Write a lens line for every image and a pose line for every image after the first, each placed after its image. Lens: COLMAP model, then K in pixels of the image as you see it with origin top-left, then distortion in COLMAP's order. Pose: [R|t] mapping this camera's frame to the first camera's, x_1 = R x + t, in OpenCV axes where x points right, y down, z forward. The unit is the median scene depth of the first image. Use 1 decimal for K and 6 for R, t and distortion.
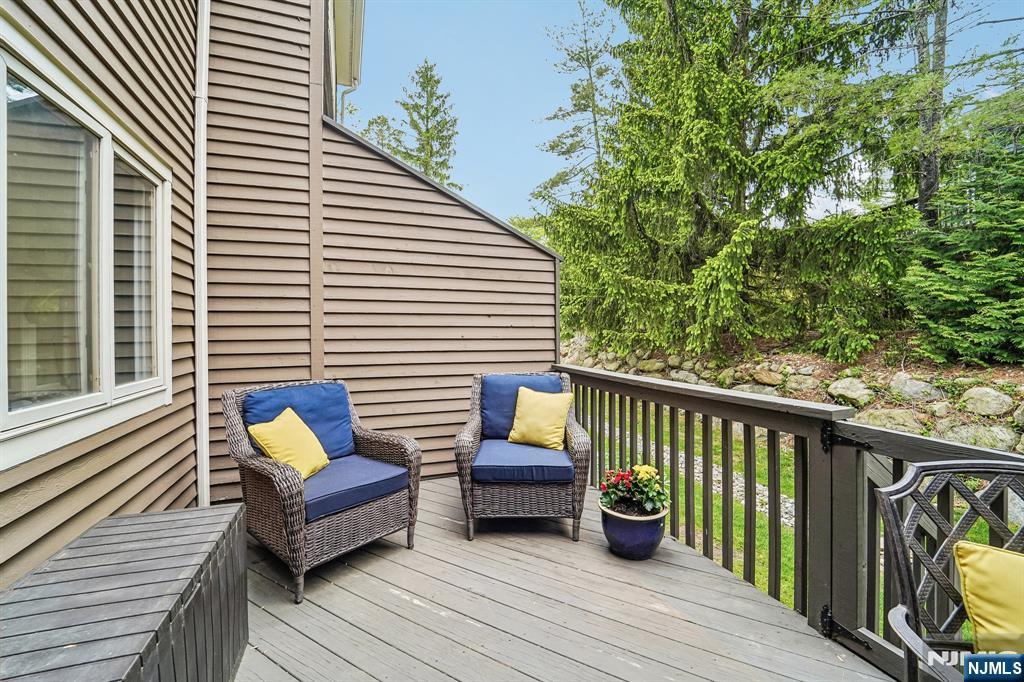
lens RADIAL K [[424.8, 0, 513.1], [0, 424.8, 335.0], [0, 0, 1]] dist [0.000293, 0.000150]
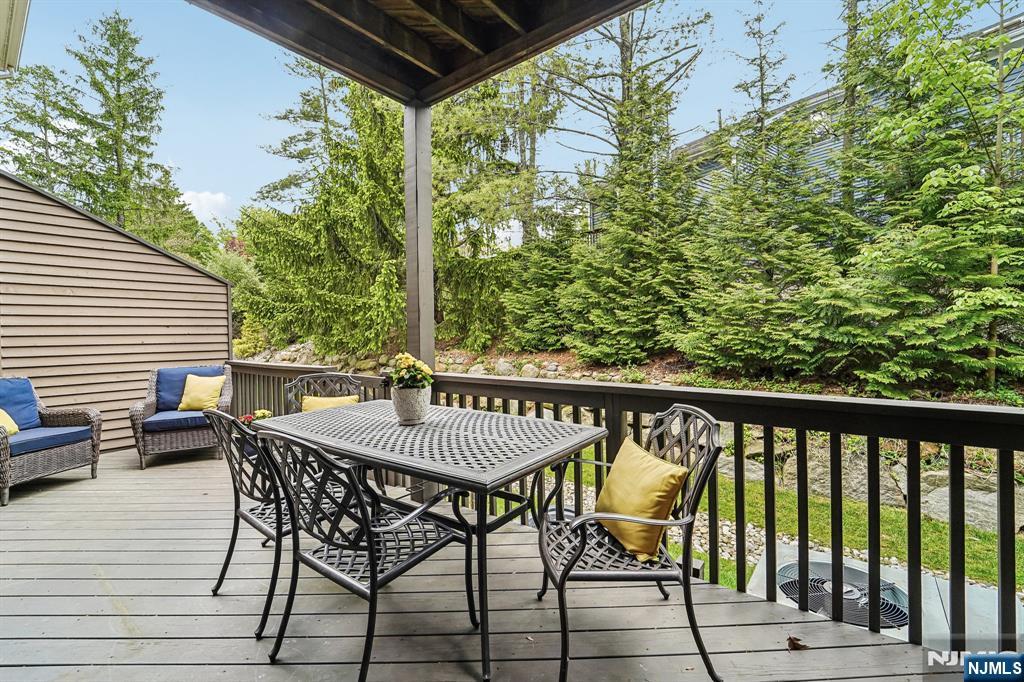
lens RADIAL K [[444.9, 0, 511.6], [0, 444.9, 331.6], [0, 0, 1]] dist [-0.015986, 0.001025]
pose [[0.865012, -0.012838, 0.501587, 0.094519], [0.020727, 0.999734, -0.010156, 0.004083], [-0.501323, 0.019181, 0.865048, -0.387656]]
